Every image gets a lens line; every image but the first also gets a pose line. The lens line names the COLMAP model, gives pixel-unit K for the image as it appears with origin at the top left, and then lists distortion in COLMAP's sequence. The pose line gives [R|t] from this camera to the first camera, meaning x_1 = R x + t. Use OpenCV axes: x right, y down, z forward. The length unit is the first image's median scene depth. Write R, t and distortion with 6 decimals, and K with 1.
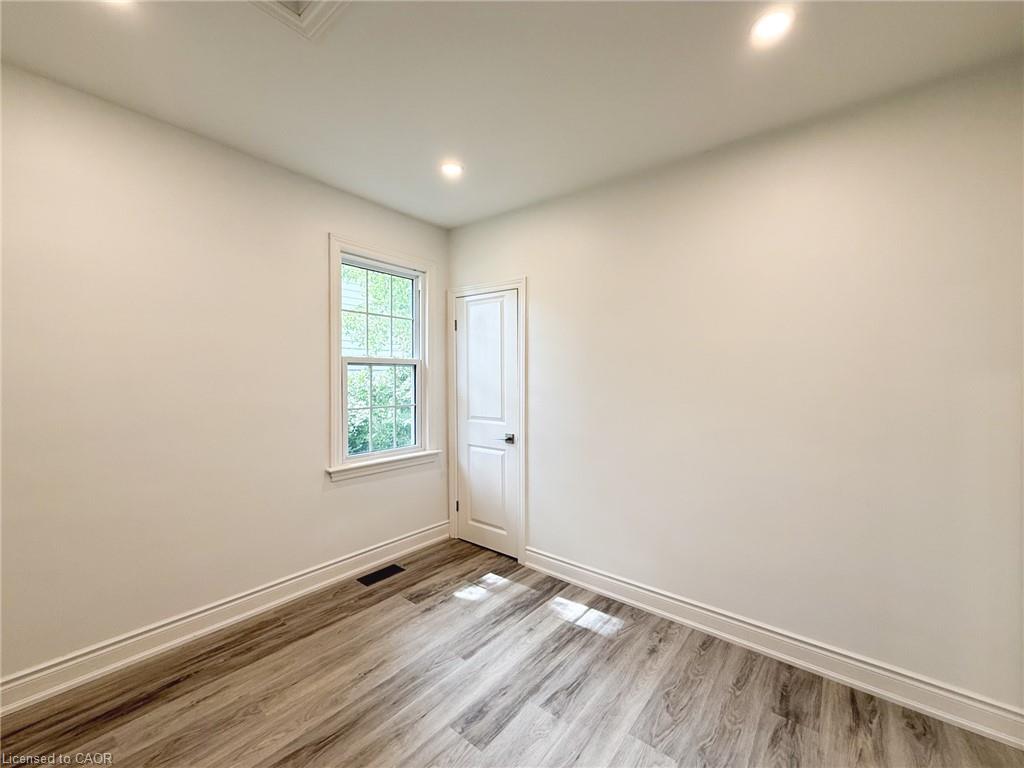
lens RADIAL K [[409.0, 0, 509.7], [0, 409.0, 378.9], [0, 0, 1]] dist [0.001668, -0.000493]
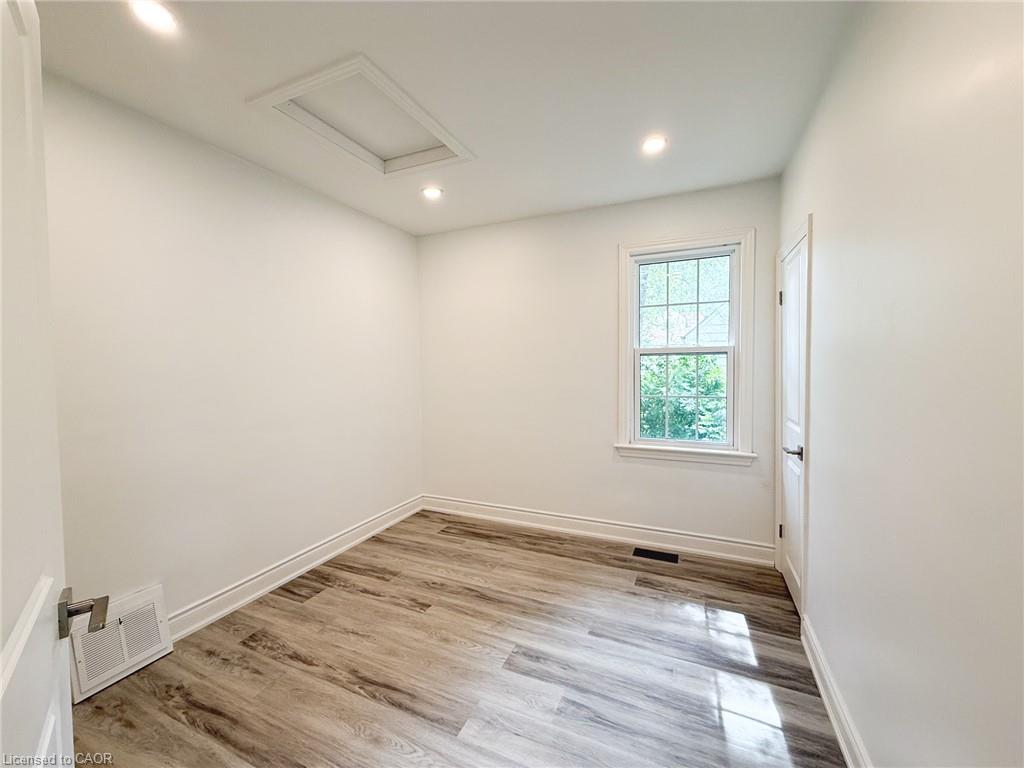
lens RADIAL K [[409.0, 0, 512.6], [0, 409.0, 377.3], [0, 0, 1]] dist [0.001668, -0.000493]
pose [[0.263149, 0.016653, -0.964611, 0.741919], [0.006480, 0.999798, 0.019028, 0.000486], [0.964733, -0.011258, 0.262988, 0.469520]]
